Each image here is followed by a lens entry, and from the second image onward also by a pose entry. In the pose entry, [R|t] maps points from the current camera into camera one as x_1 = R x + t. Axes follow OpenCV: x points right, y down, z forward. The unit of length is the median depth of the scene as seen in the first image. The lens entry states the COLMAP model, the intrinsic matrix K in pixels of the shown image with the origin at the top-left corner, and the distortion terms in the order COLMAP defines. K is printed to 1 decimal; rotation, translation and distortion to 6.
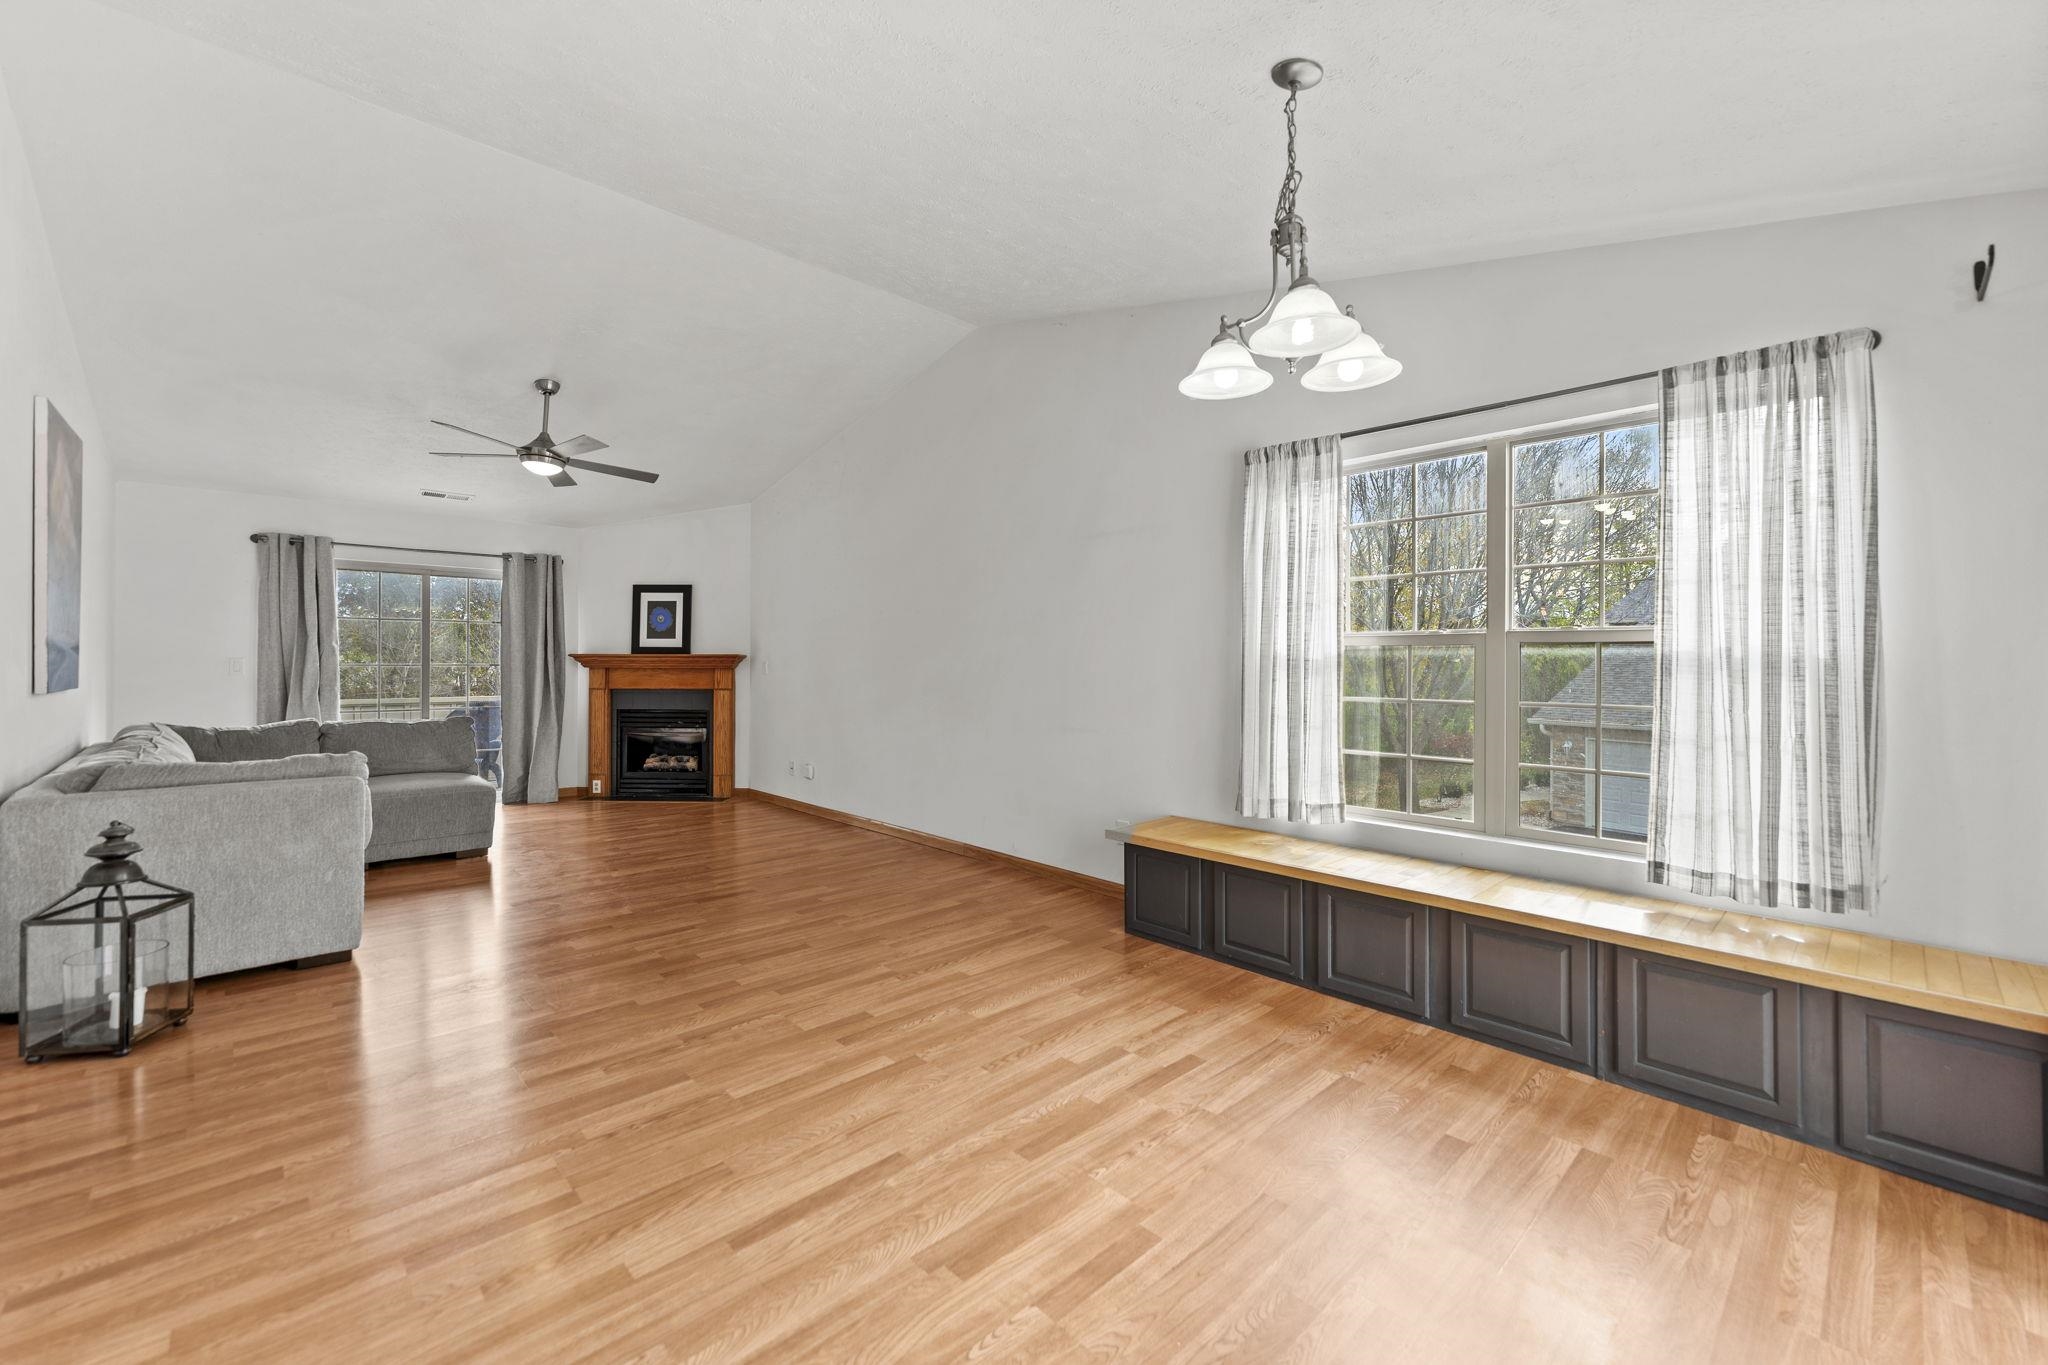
lens RADIAL K [[820.5, 0, 1011.9], [0, 820.5, 655.4], [0, 0, 1]] dist [0.002822, 0.000866]
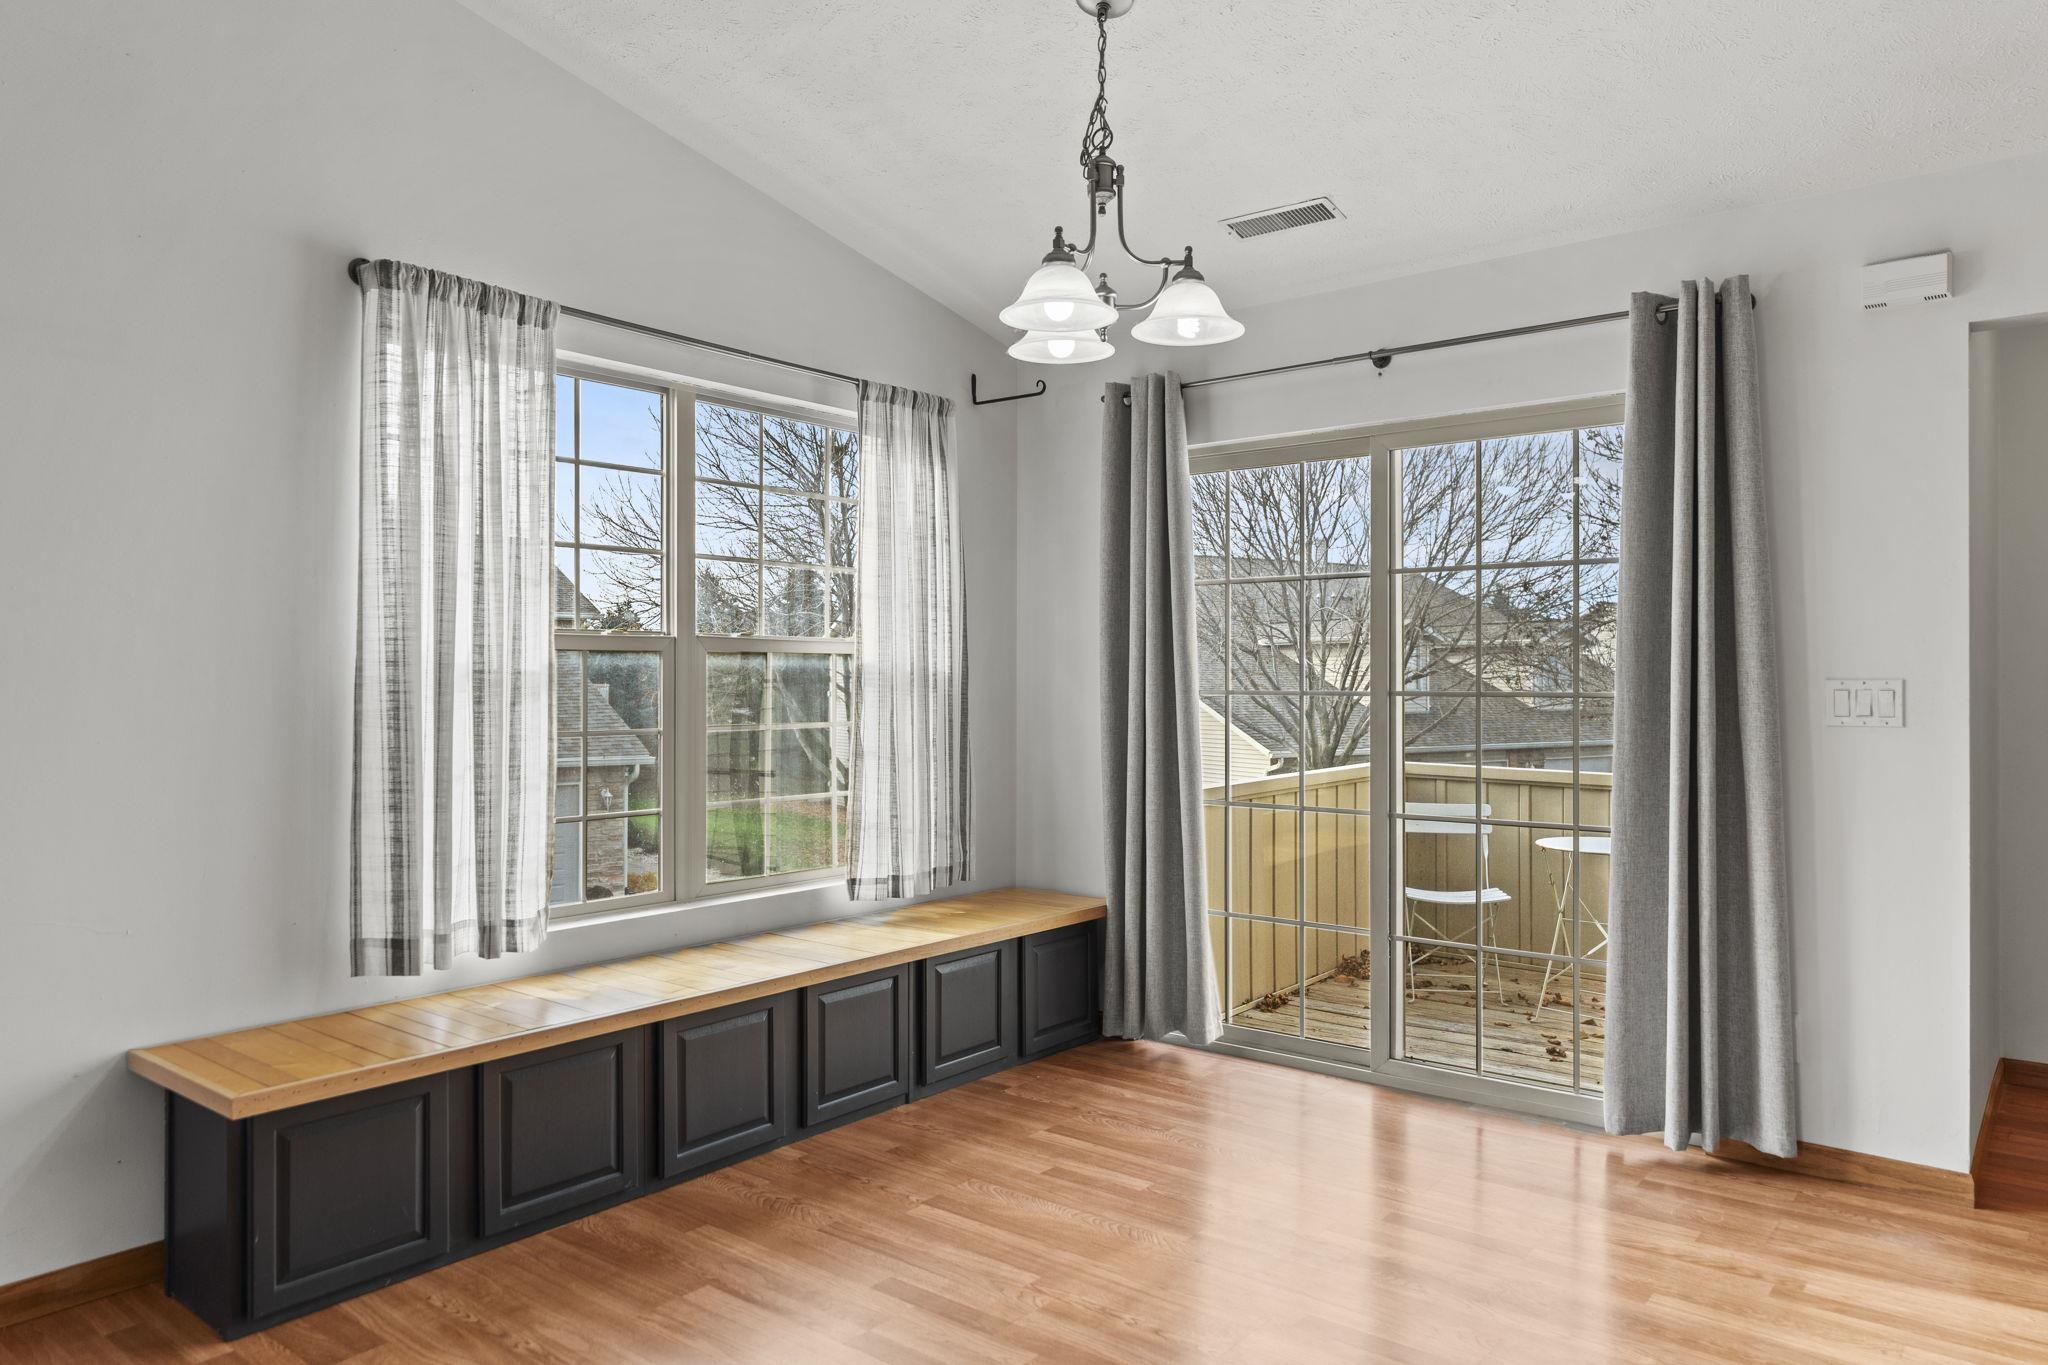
lens RADIAL K [[1368.6, 0, 1020.7], [0, 1368.6, 665.4], [0, 0, 1]] dist [0.003883, -0.000362]
pose [[-0.140444, 0.004782, 0.990077, -0.859558], [-0.010511, 0.999925, -0.006321, 0.004310], [-0.990033, -0.011294, -0.140383, 1.035511]]
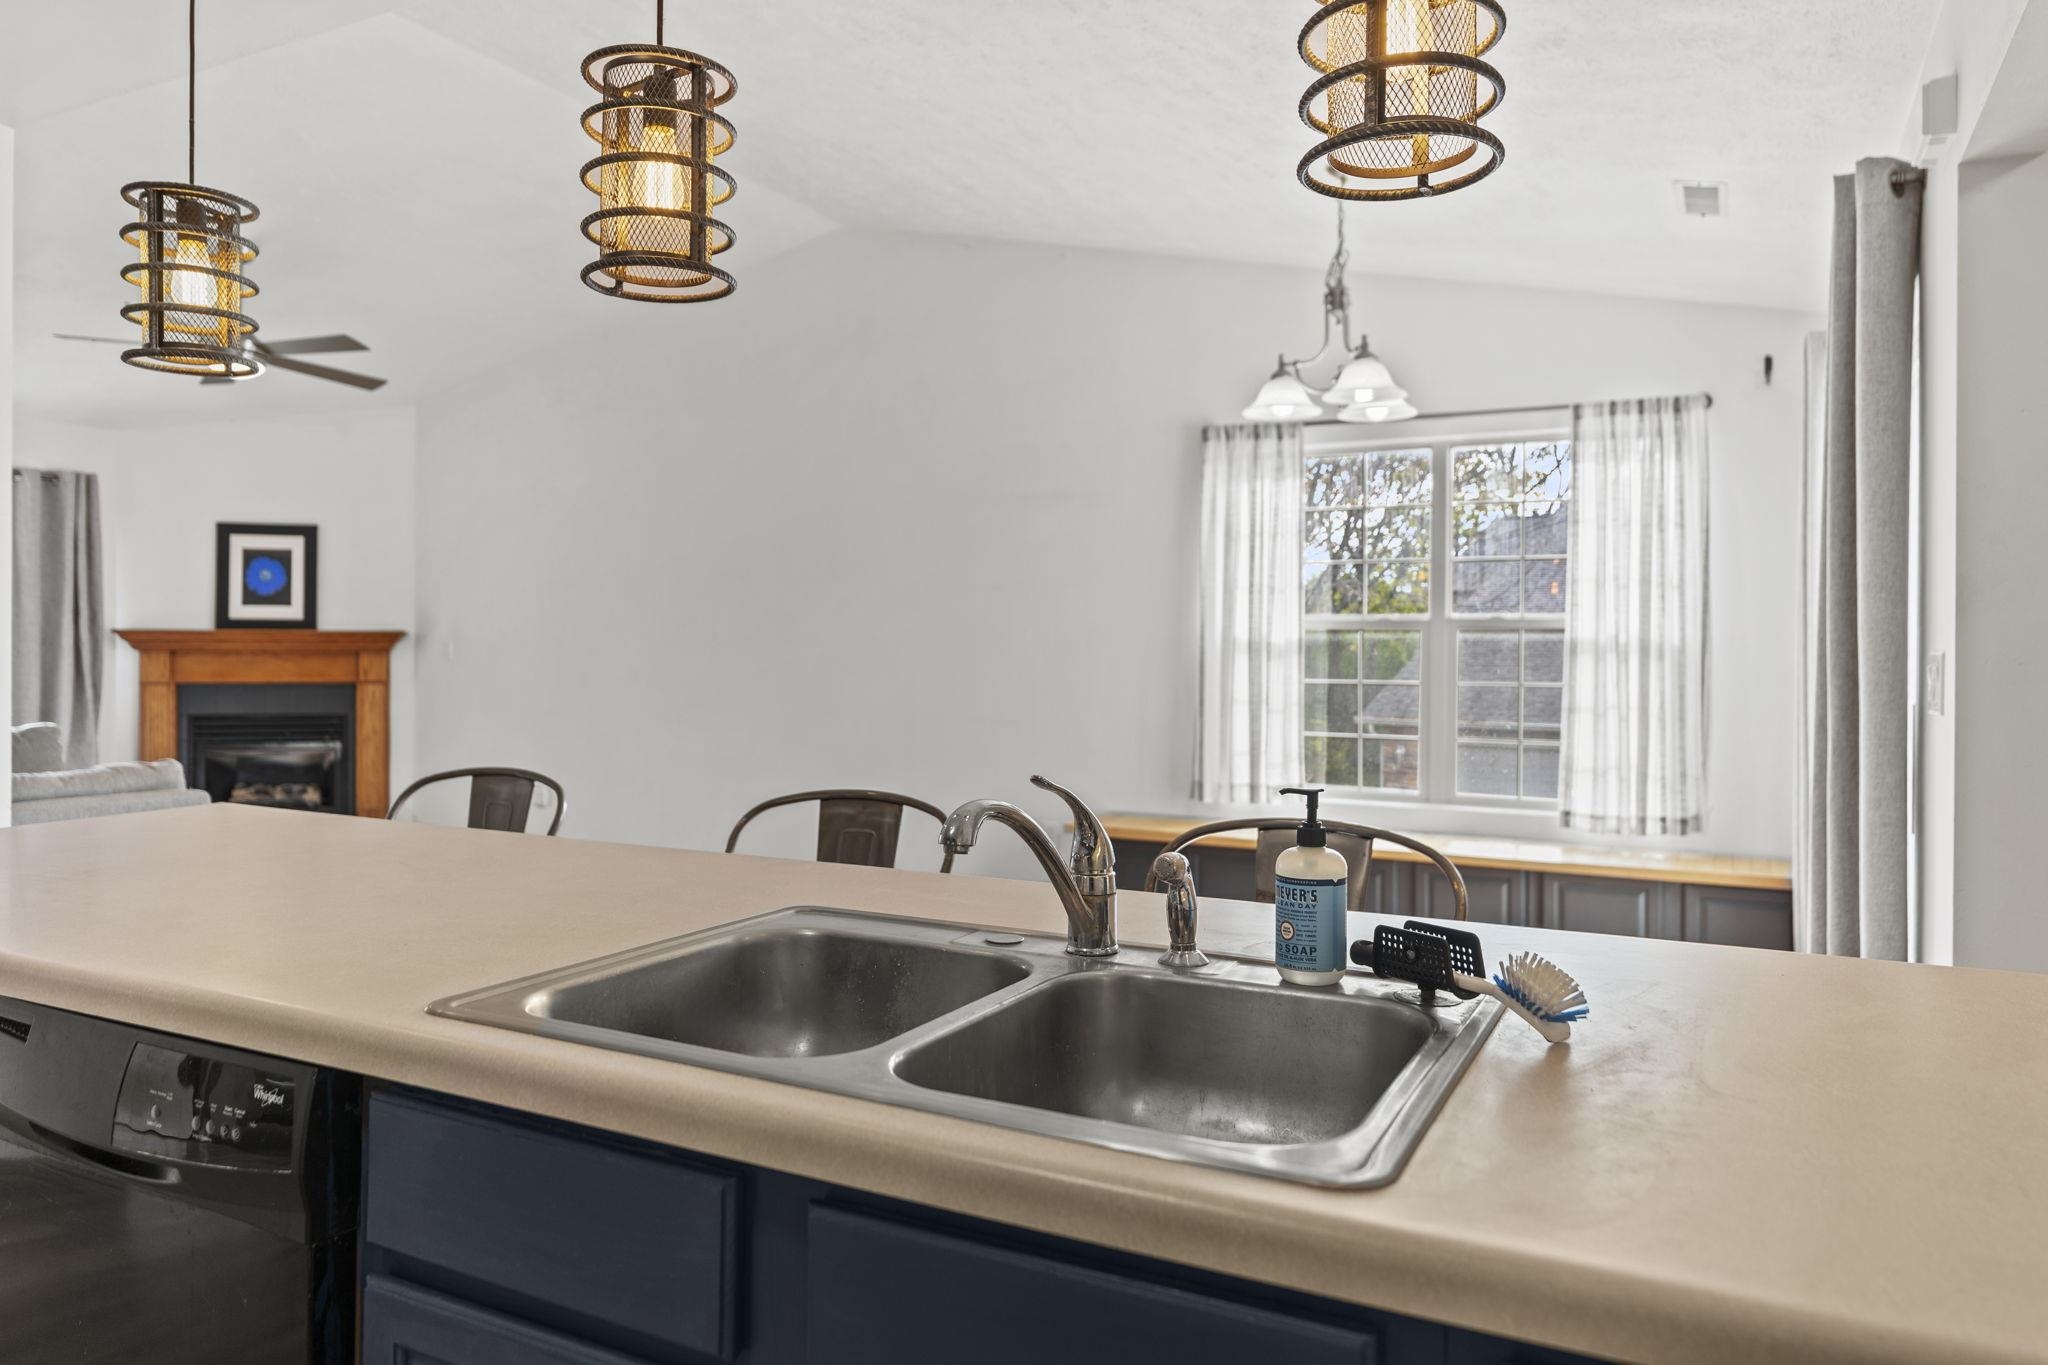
lens RADIAL K [[1368.6, 0, 991.0], [0, 1368.6, 638.7], [0, 0, 1]] dist [0.003883, -0.000362]
pose [[0.948601, 0.002225, 0.316466, -0.657868], [-0.004321, 0.999973, 0.005922, -0.010452], [-0.316444, -0.006985, 0.948585, -0.642831]]
